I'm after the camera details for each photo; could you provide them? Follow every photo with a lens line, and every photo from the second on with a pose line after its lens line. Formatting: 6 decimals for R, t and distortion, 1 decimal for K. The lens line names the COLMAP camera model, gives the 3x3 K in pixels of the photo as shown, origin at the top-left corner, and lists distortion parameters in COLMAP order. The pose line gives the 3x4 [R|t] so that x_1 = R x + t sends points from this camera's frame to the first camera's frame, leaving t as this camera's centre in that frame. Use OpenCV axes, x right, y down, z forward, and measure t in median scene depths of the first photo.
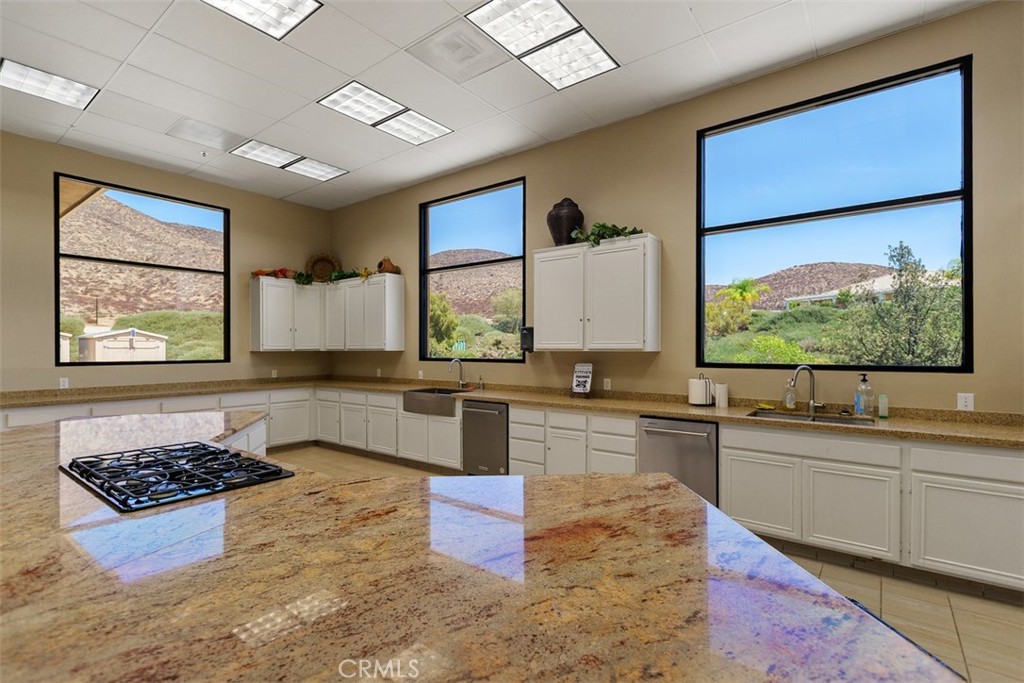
lens RADIAL K [[472.5, 0, 520.7], [0, 472.5, 350.2], [0, 0, 1]] dist [-0.001326, 0.000265]
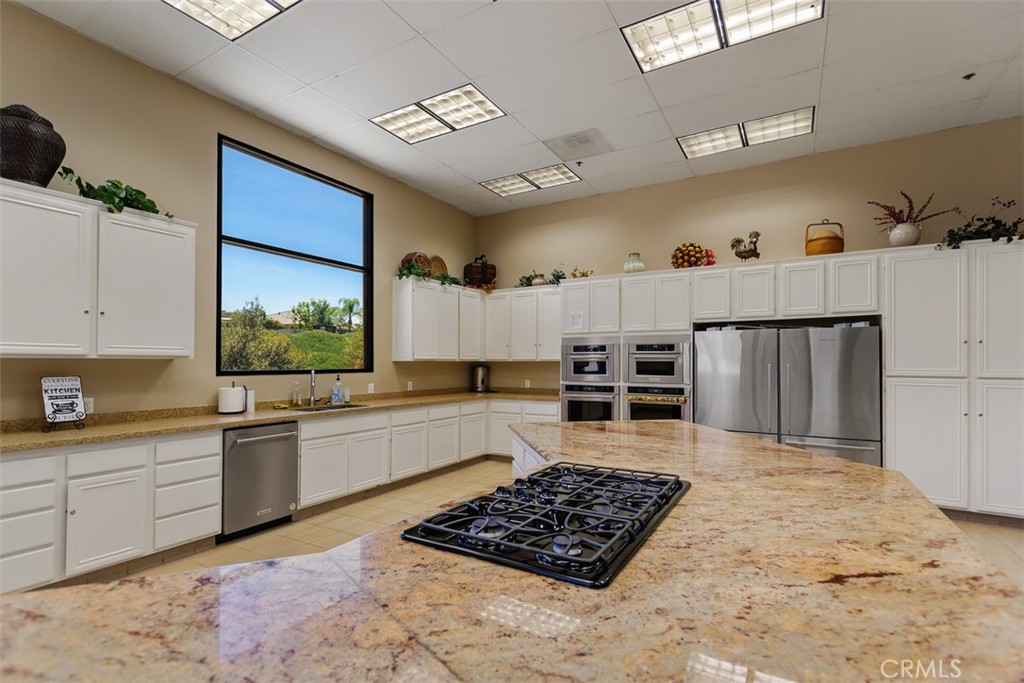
lens RADIAL K [[472.5, 0, 518.9], [0, 472.5, 348.6], [0, 0, 1]] dist [-0.001326, 0.000265]
pose [[-0.125213, 0.022971, 0.991864, -0.715434], [-0.008884, 0.999666, -0.024273, -0.001570], [-0.992090, -0.011851, -0.124967, 0.538949]]
